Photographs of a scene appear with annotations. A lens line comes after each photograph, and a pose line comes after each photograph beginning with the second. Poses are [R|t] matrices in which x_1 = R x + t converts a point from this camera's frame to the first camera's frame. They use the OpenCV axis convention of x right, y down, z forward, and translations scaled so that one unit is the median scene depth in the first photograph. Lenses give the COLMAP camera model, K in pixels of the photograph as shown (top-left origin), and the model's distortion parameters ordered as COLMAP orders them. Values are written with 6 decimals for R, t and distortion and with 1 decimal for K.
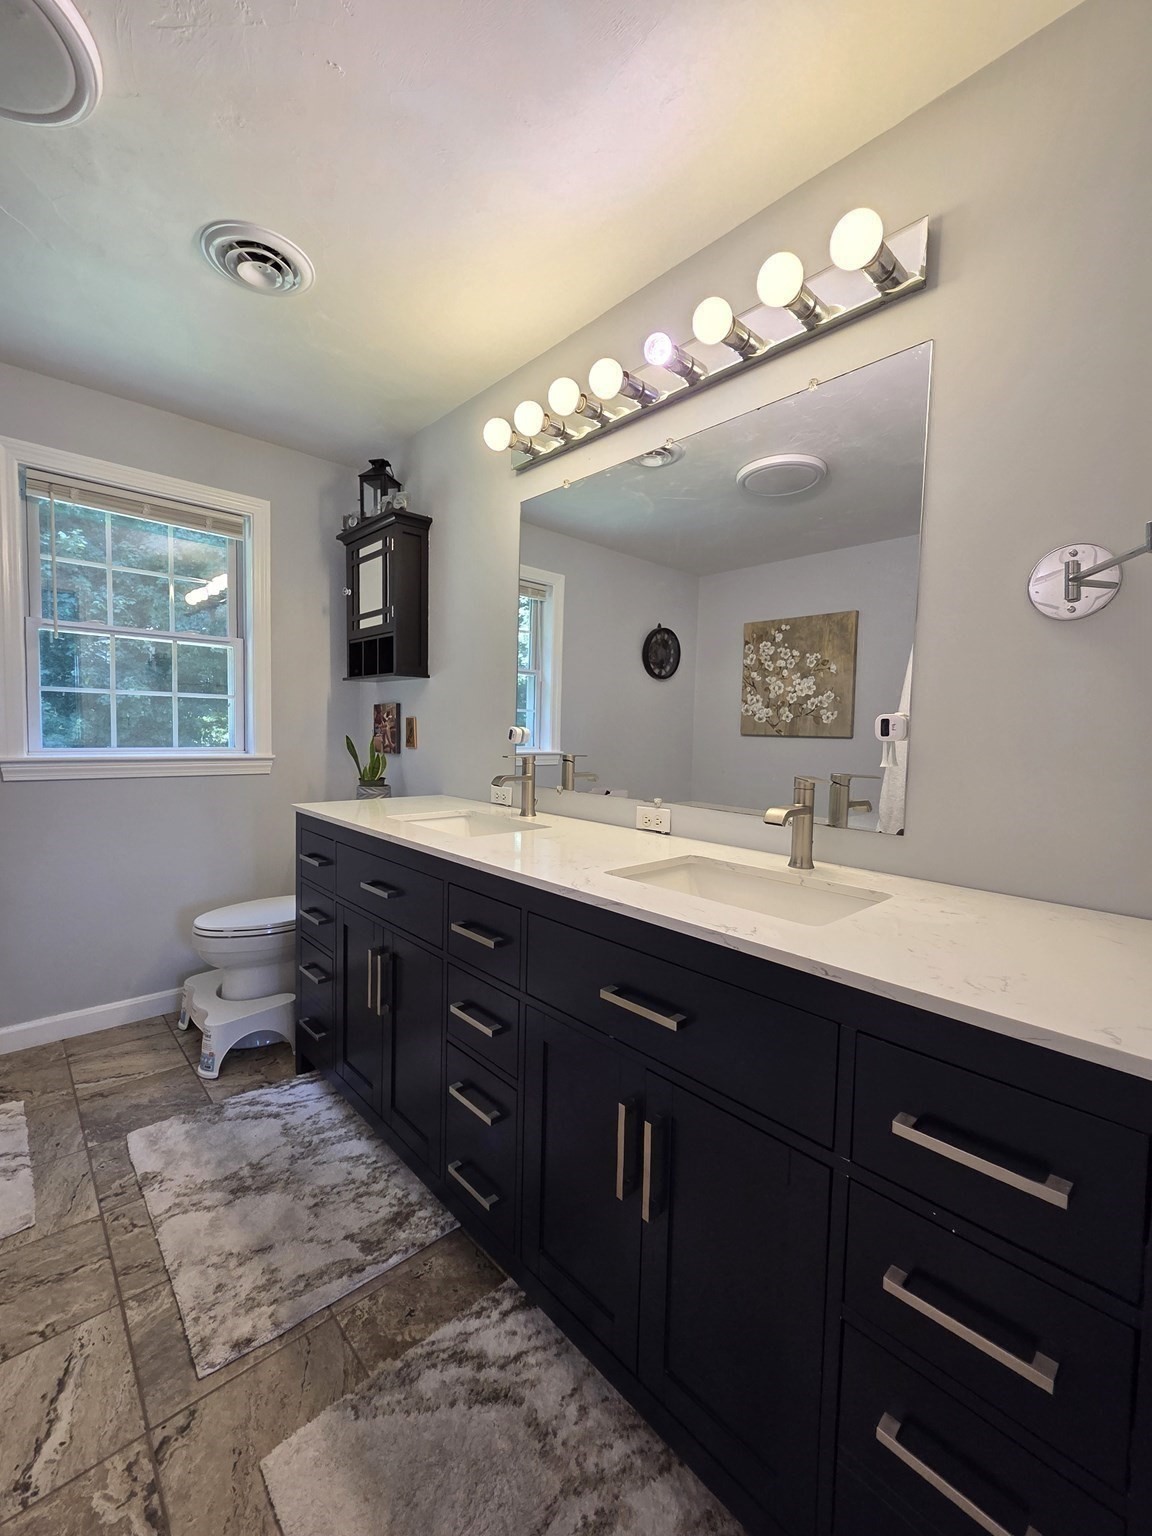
lens RADIAL K [[627.4, 0, 581.4], [0, 627.4, 765.7], [0, 0, 1]] dist [0.002498, 0.000072]
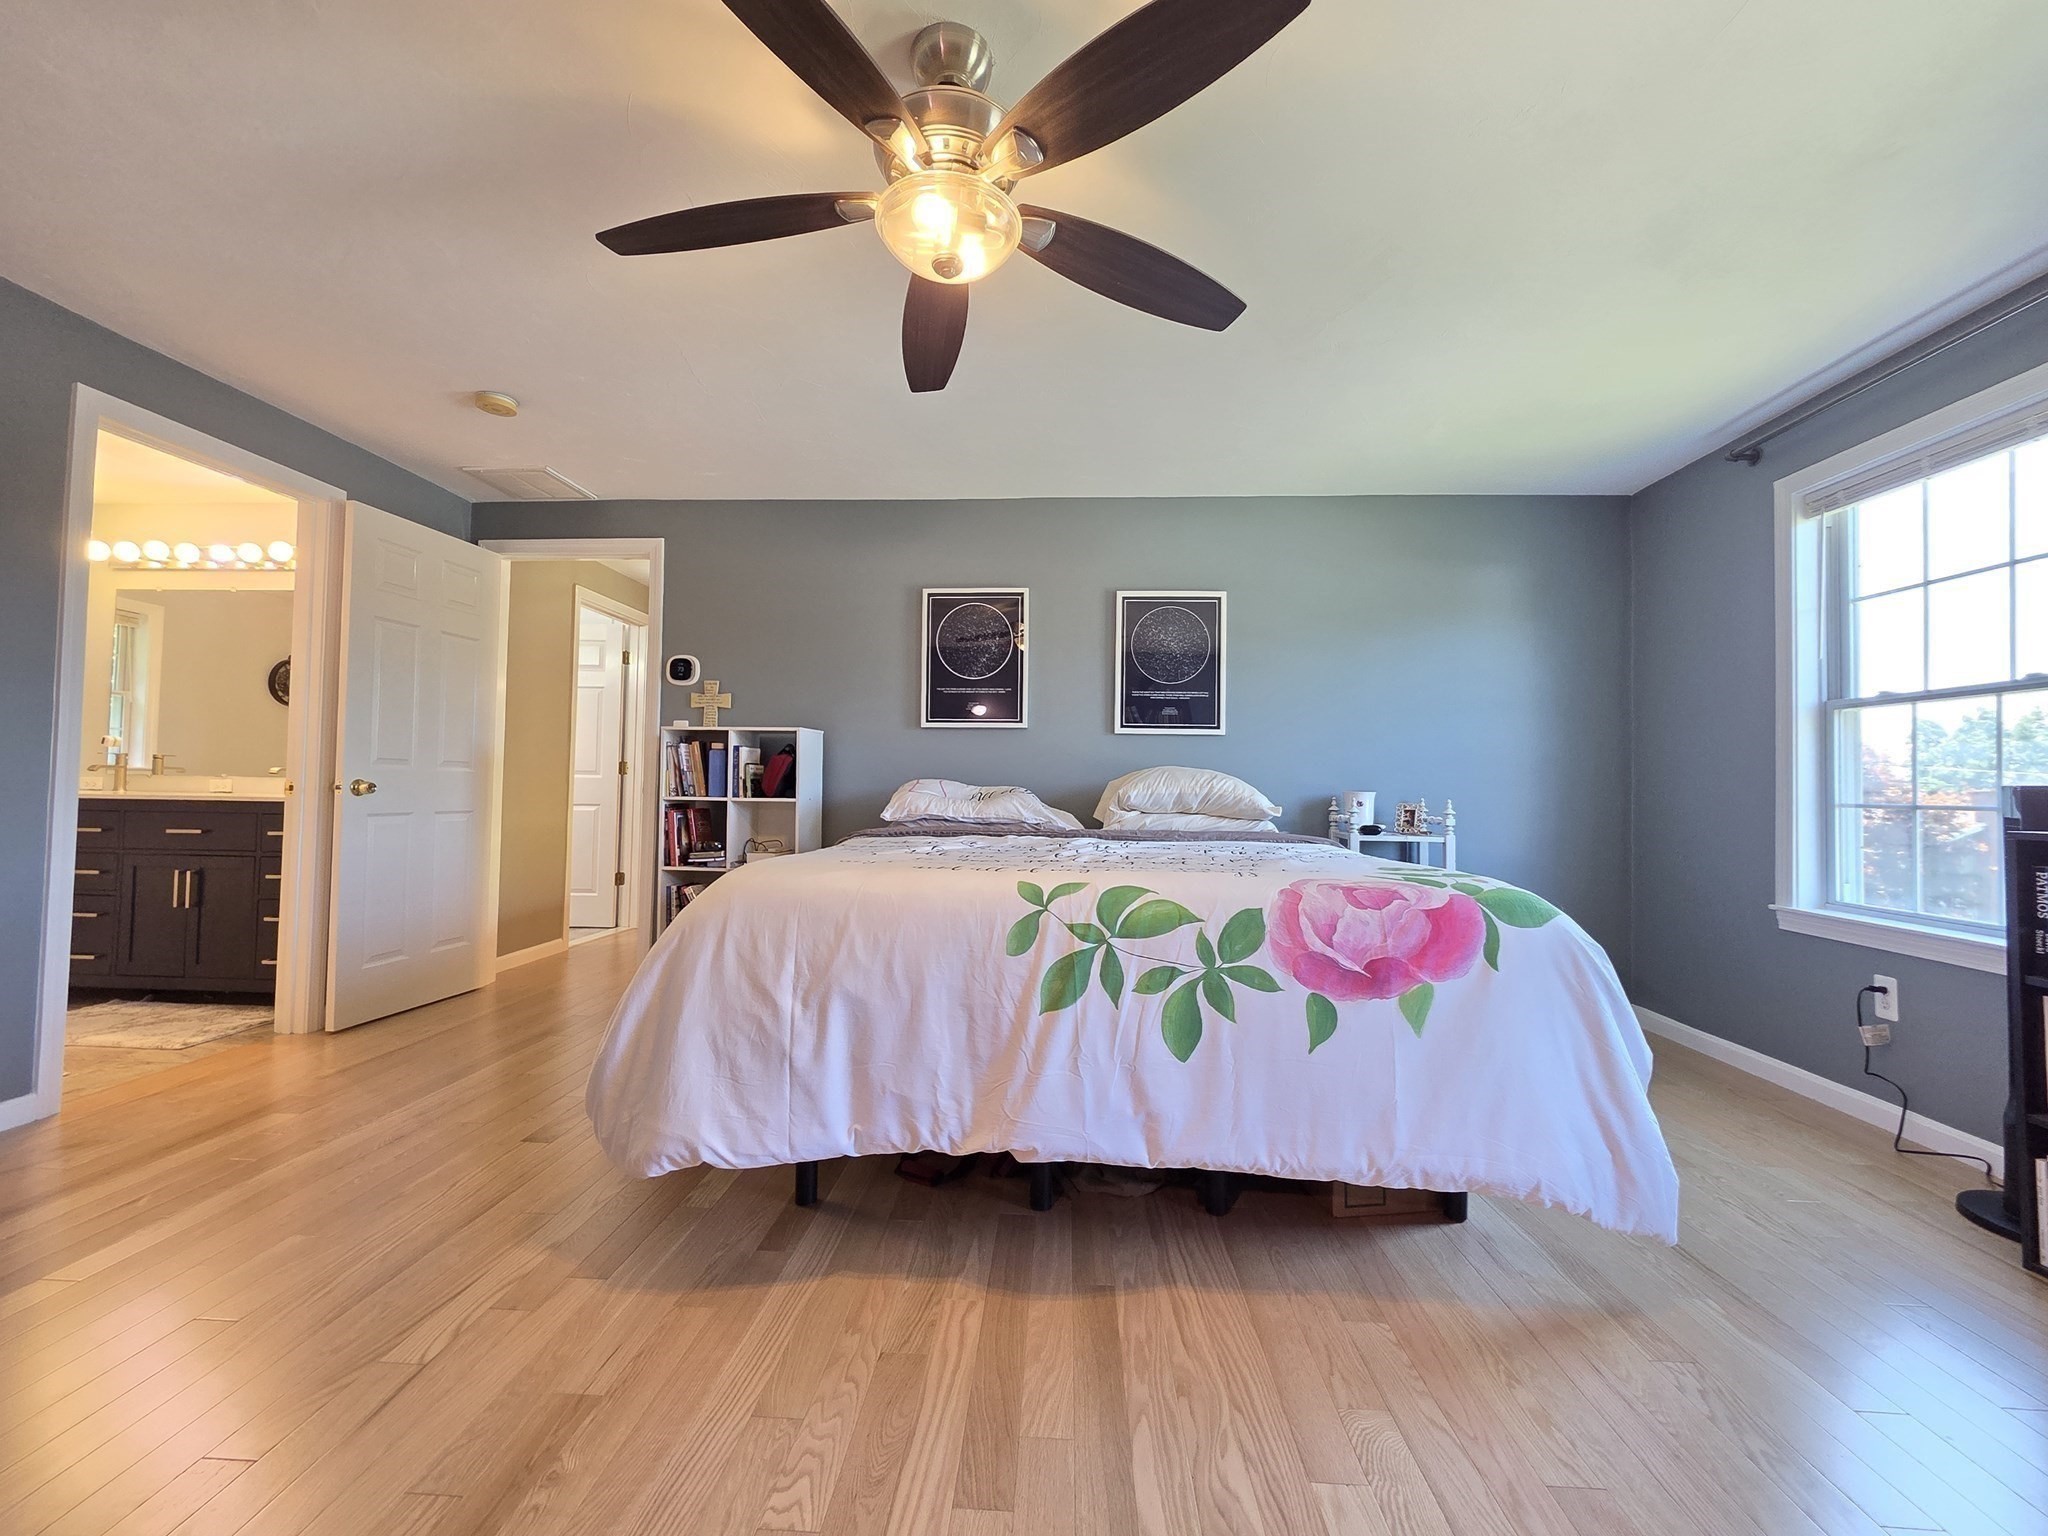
lens RADIAL K [[834.9, 0, 1023.4], [0, 834.9, 763.9], [0, 0, 1]] dist [0.002067, -0.000327]
pose [[0.725468, 0.010233, 0.688180, 0.067175], [0.042705, 0.997294, -0.059849, 0.136689], [-0.686930, 0.072807, 0.723067, -1.212033]]
